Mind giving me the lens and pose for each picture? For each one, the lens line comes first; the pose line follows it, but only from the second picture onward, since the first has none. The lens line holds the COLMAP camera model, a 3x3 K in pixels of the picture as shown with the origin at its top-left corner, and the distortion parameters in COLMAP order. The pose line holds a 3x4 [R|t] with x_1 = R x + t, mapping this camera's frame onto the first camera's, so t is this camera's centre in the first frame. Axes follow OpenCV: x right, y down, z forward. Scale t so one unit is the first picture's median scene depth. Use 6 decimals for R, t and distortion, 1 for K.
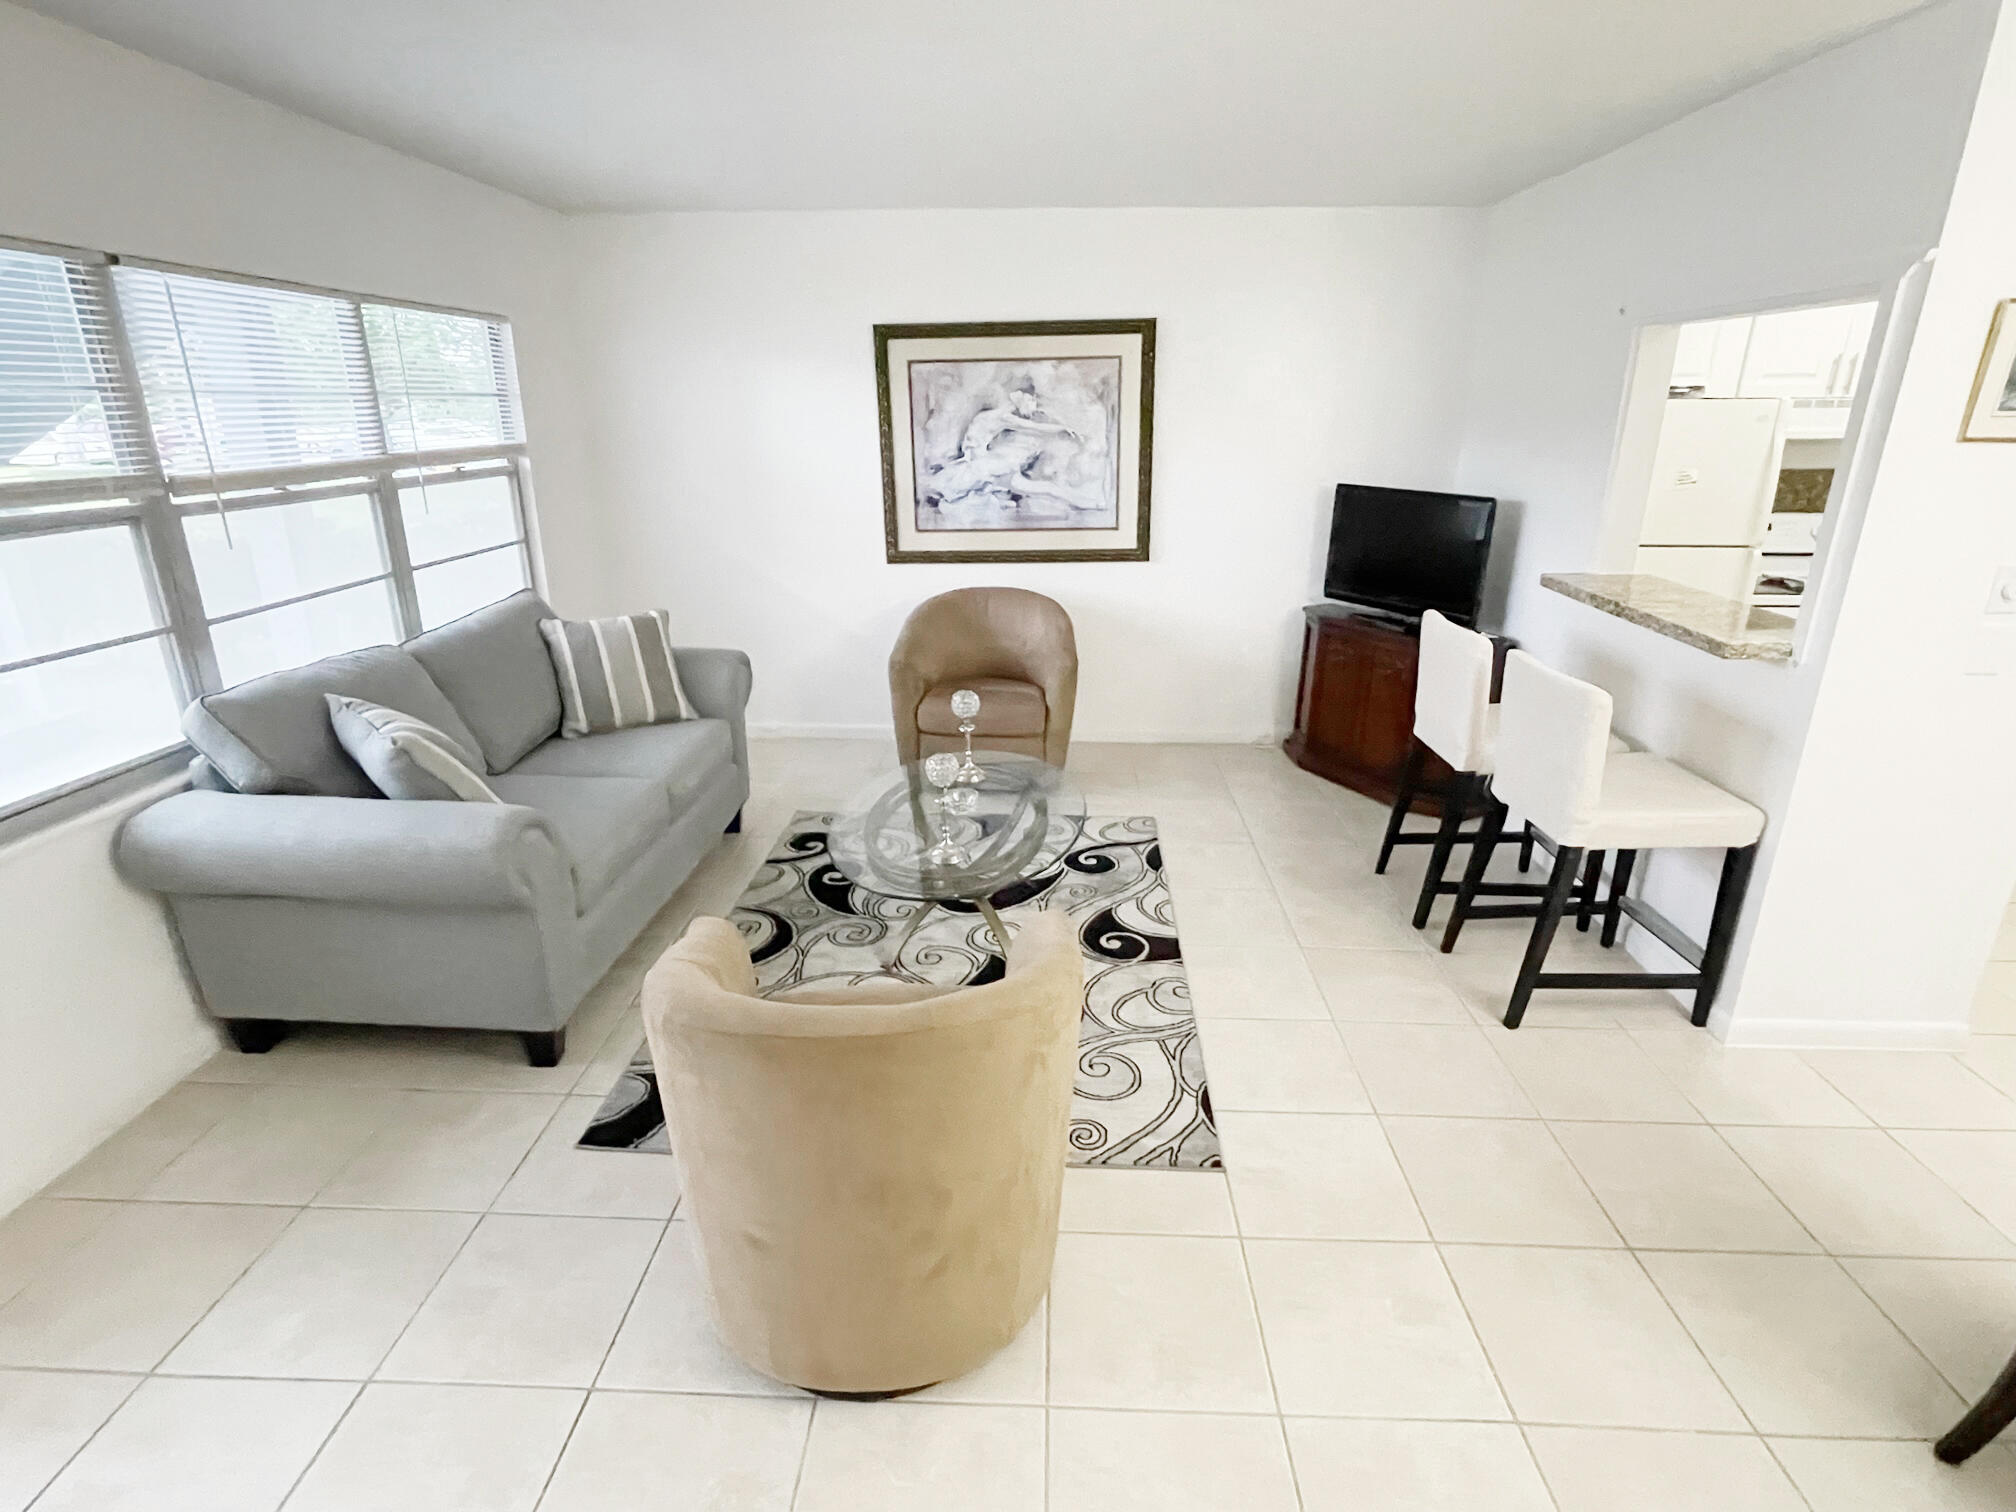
lens RADIAL K [[991.9, 0, 1008.0], [0, 991.9, 756.0], [0, 0, 1]] dist [-0.031722, 0.000519]
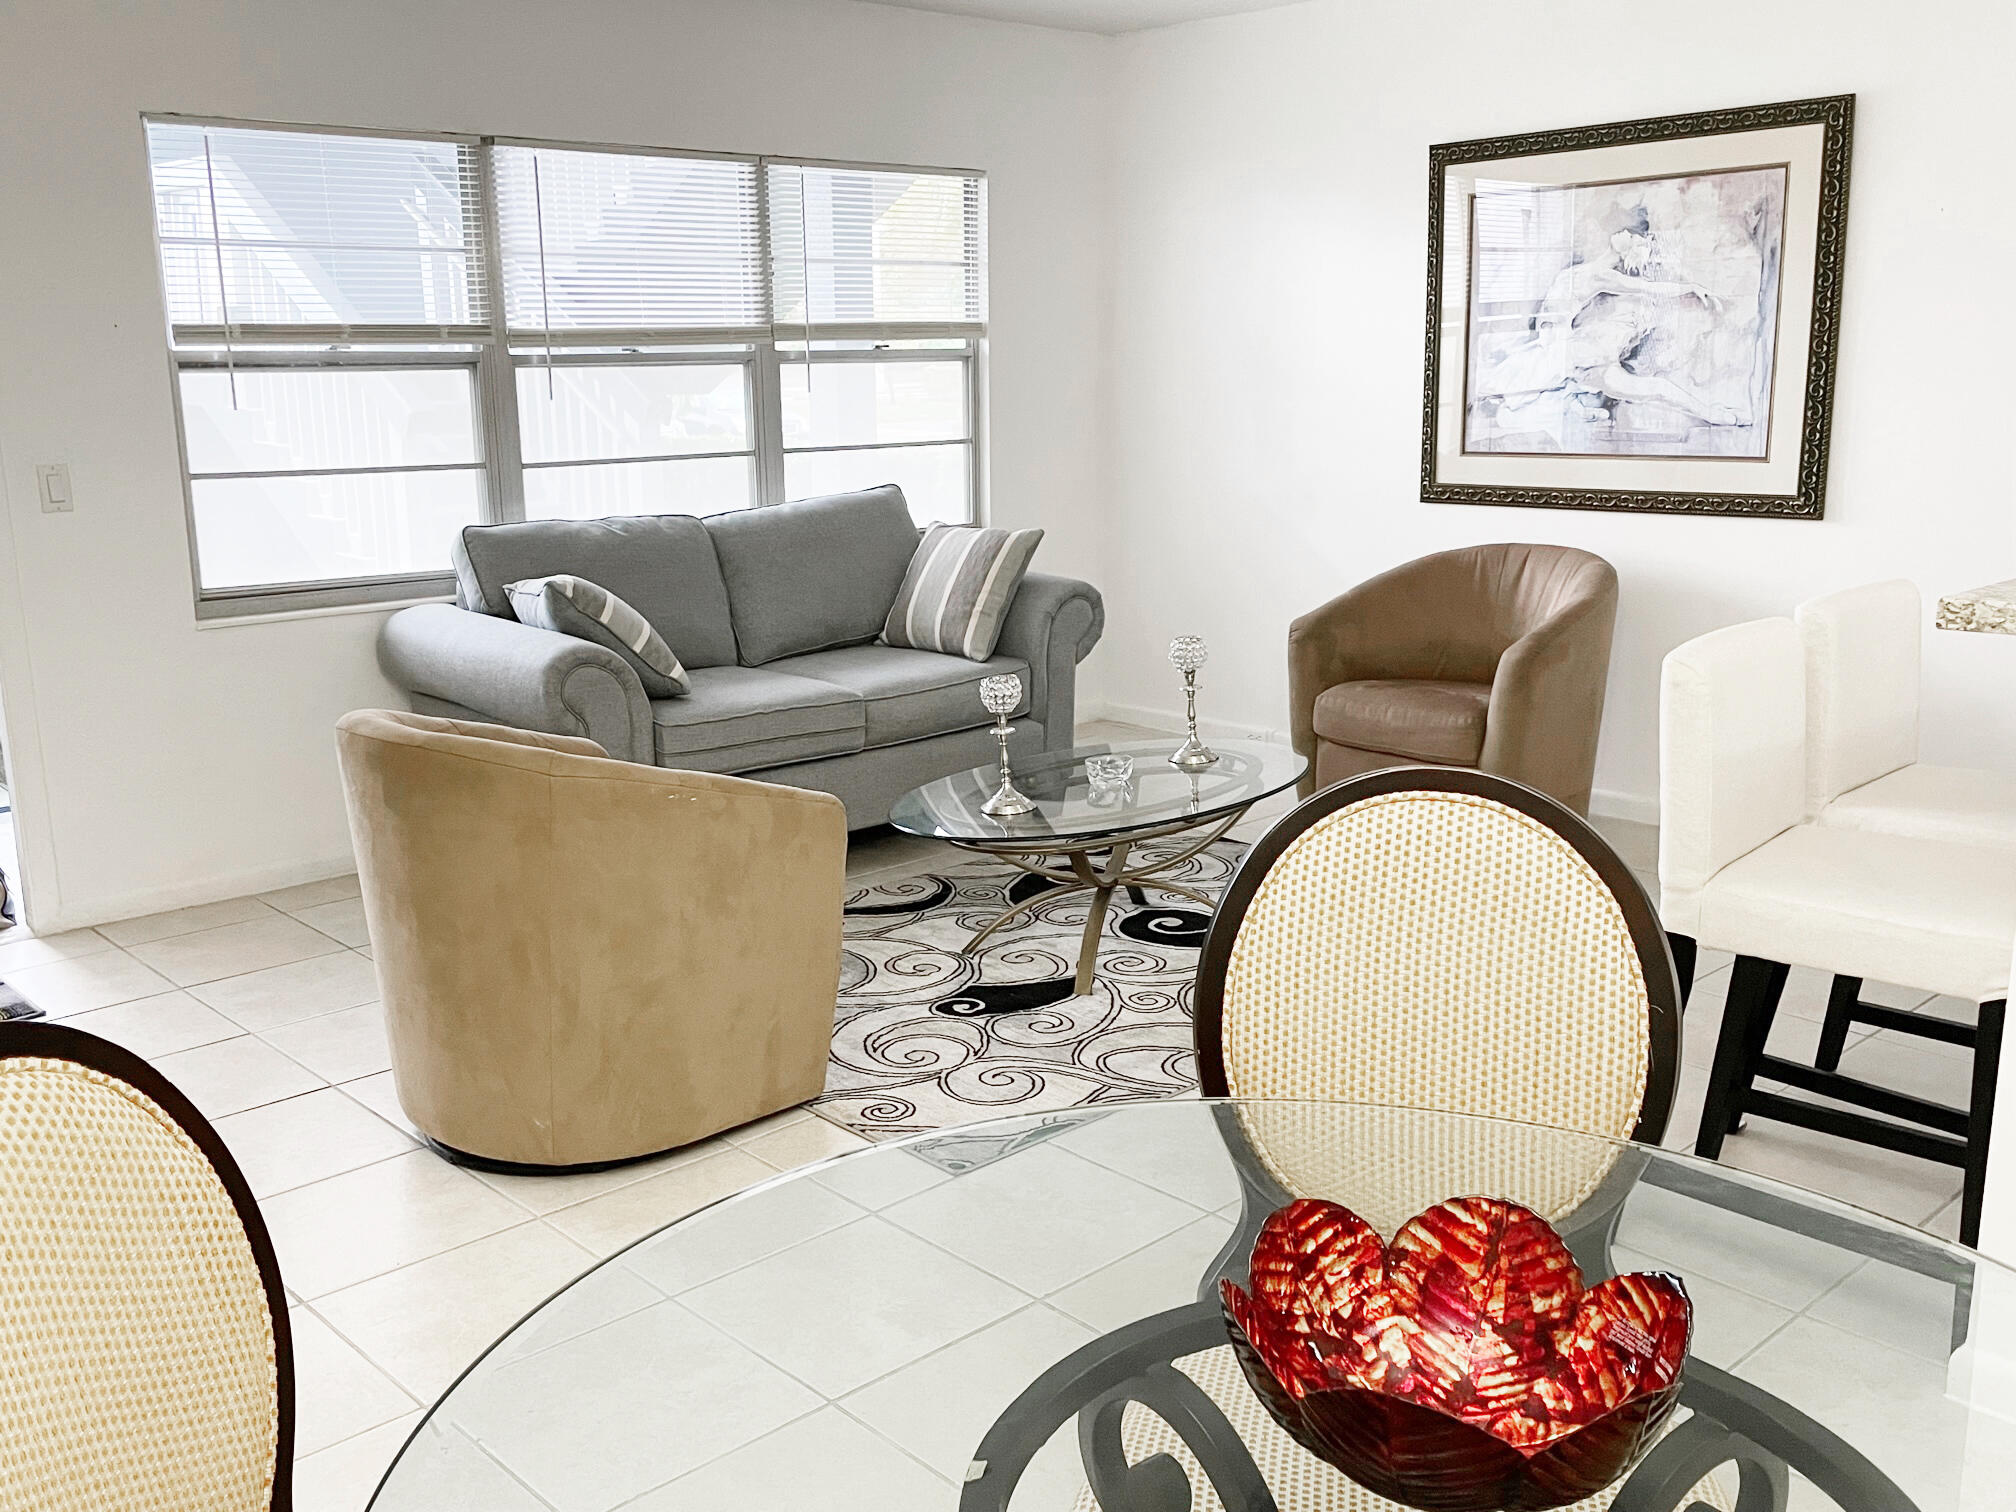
lens RADIAL K [[1840.9, 0, 998.7], [0, 1840.9, 749.3], [0, 0, 1]] dist [0.067361, -0.143655]
pose [[0.706760, 0.144148, -0.692612, 0.619536], [-0.221213, 0.974959, -0.022821, 0.060293], [0.671978, 0.169343, 0.720949, -0.040449]]
